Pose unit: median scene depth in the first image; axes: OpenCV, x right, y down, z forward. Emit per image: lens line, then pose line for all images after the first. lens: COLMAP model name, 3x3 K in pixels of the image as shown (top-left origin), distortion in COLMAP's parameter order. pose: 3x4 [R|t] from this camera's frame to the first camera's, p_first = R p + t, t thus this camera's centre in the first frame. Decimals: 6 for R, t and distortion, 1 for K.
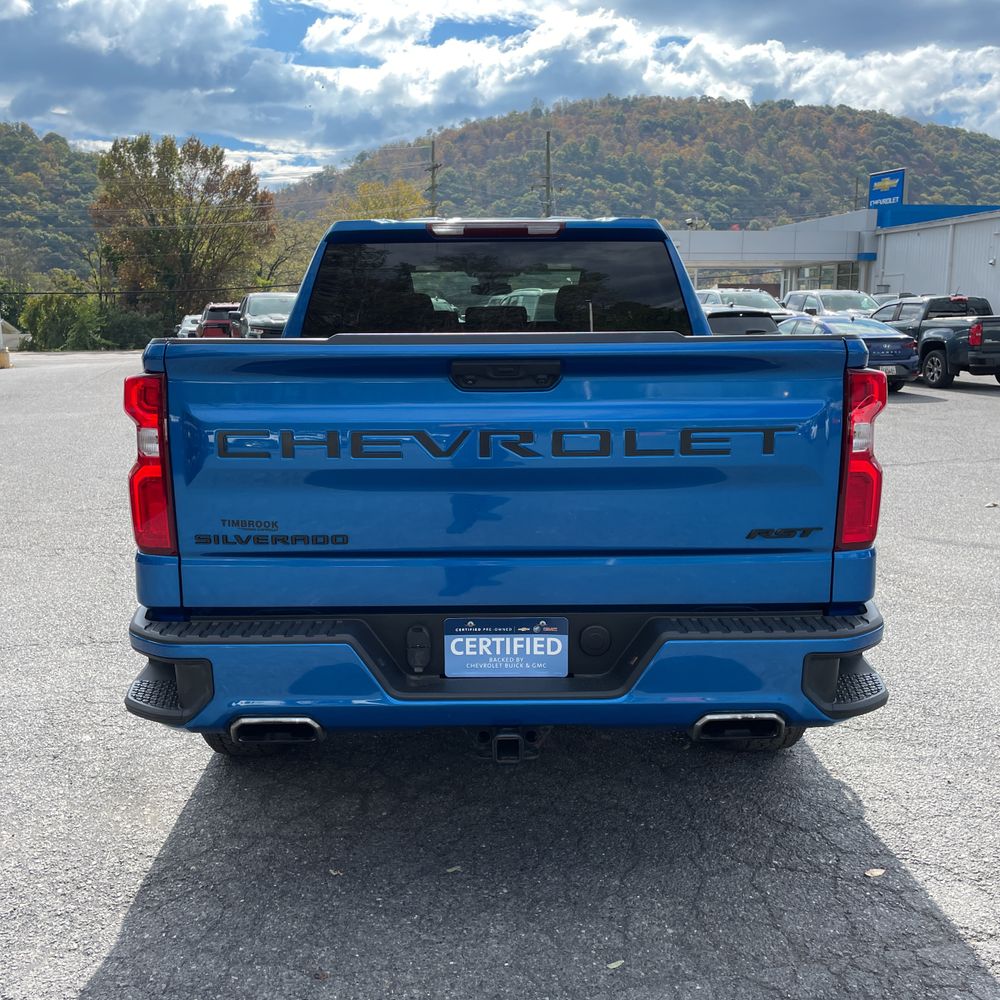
lens RADIAL K [[1003.0, 0, 495.8], [0, 1003.0, 496.7], [0, 0, 1]] dist [0.084899, -0.111770]
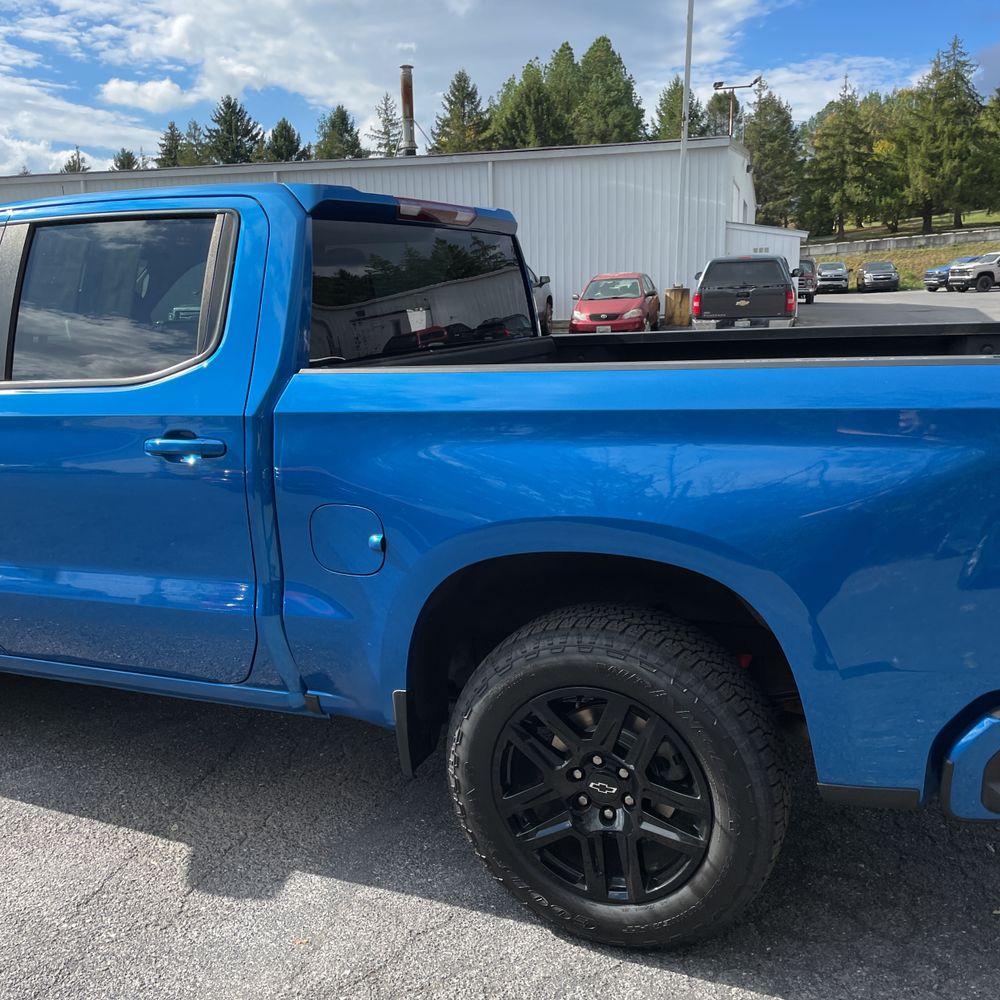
lens RADIAL K [[1009.2, 0, 496.9], [0, 1009.2, 512.8], [0, 0, 1]] dist [0.064633, -0.092162]
pose [[0.420071, -0.199444, 0.885304, -0.998806], [0.179027, 0.974592, 0.134611, -0.180097], [-0.889657, 0.101947, 0.445104, 0.854067]]
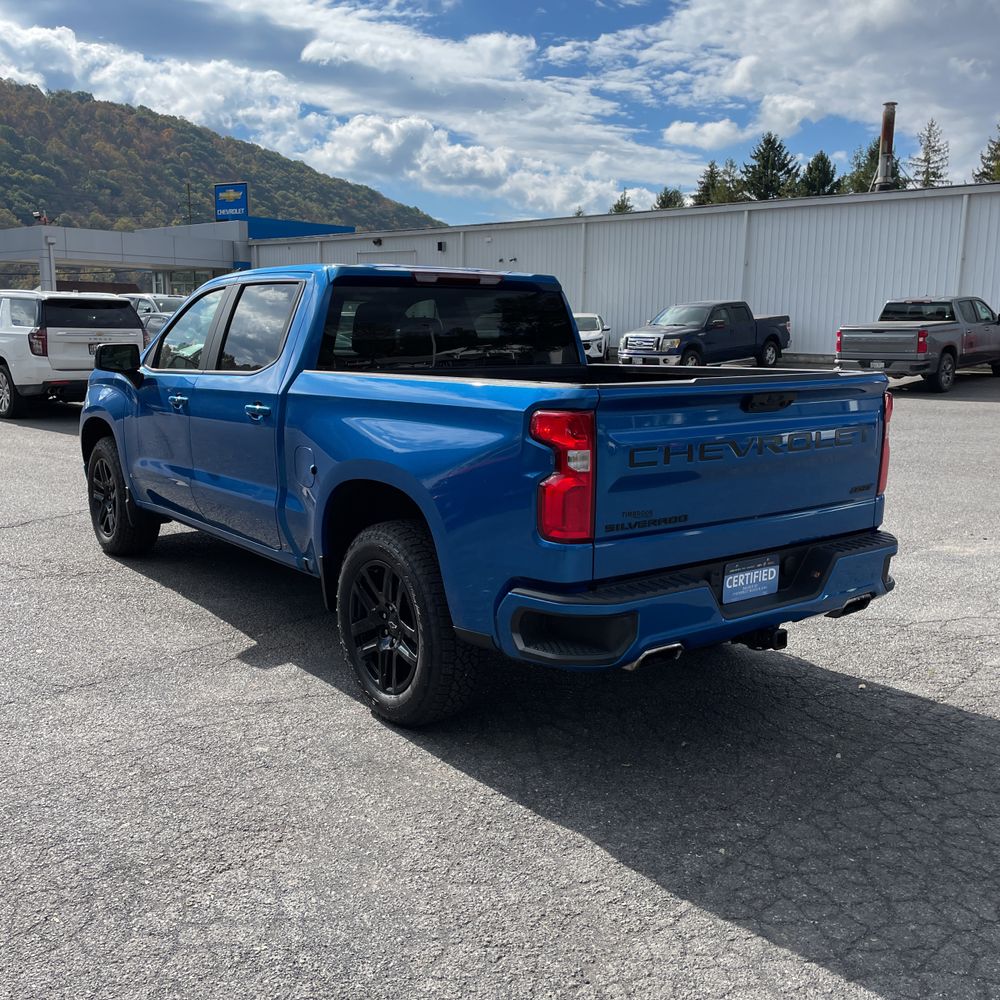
lens RADIAL K [[1001.8, 0, 497.7], [0, 1001.8, 496.8], [0, 0, 1]] dist [0.043796, -0.022988]
pose [[0.805604, -0.088513, 0.585806, -0.953428], [0.088486, 0.995662, 0.028753, -0.042022], [-0.585810, 0.028672, 0.809941, -0.012972]]
